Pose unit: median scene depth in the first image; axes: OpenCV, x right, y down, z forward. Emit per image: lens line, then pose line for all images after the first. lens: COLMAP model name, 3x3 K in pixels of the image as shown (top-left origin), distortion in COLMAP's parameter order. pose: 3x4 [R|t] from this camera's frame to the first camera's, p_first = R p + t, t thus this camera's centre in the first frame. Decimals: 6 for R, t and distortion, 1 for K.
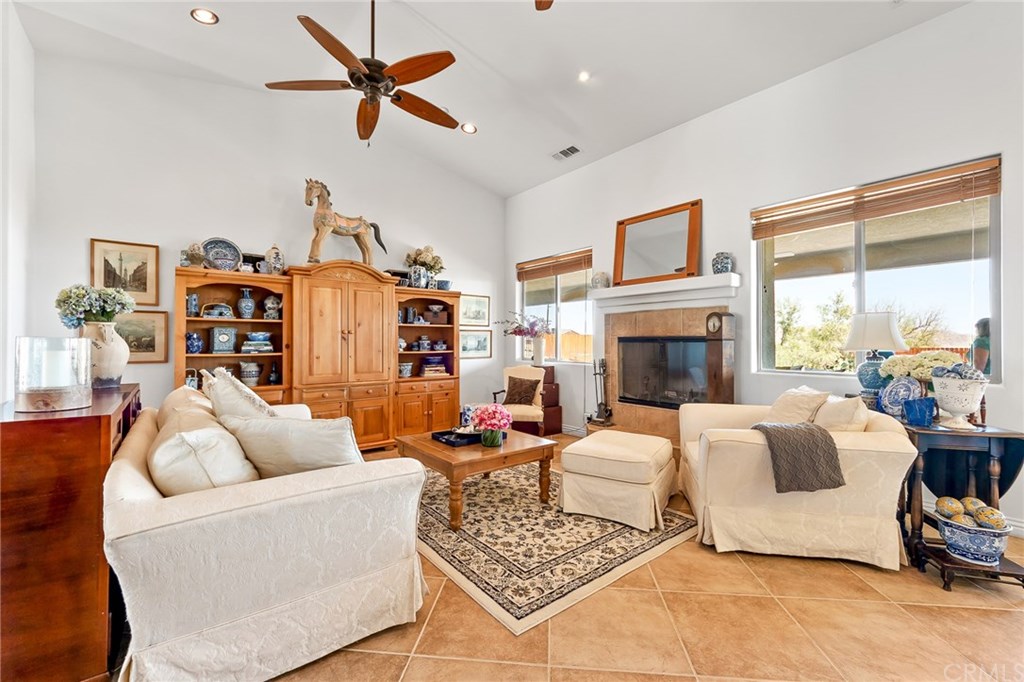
lens RADIAL K [[427.9, 0, 514.5], [0, 427.9, 324.0], [0, 0, 1]] dist [-0.000374, -0.000377]
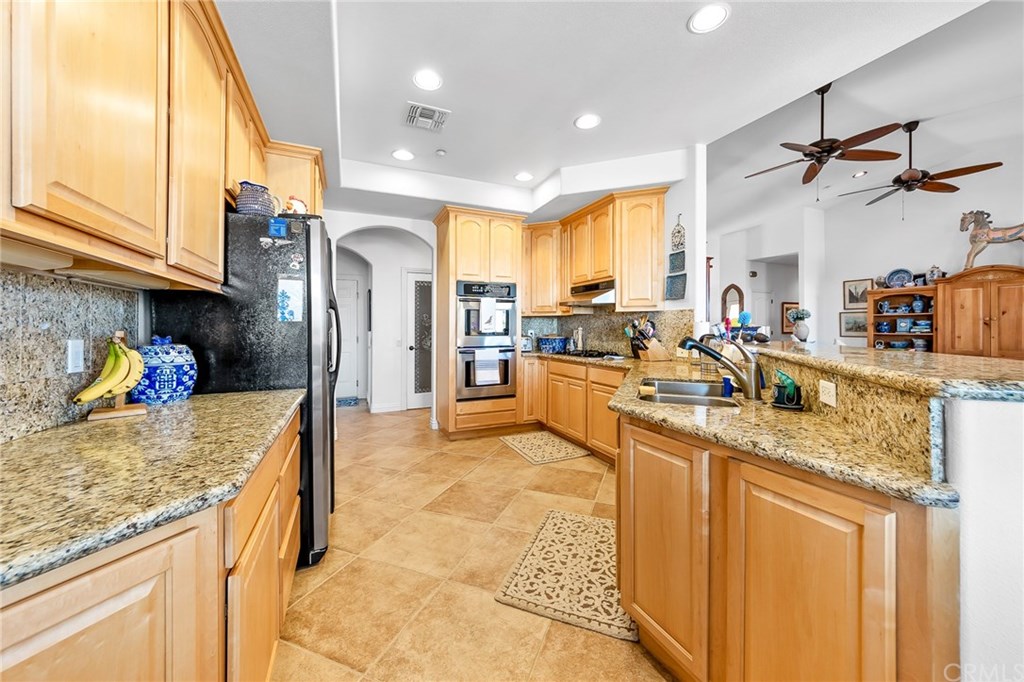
lens RADIAL K [[379.0, 0, 514.1], [0, 379.0, 334.0], [0, 0, 1]] dist [0.000064, -0.000346]
pose [[-0.256011, 0.007914, -0.966642, 1.235333], [0.040460, 0.999178, -0.002535, 0.010141], [0.965827, -0.039760, -0.256121, -0.158814]]
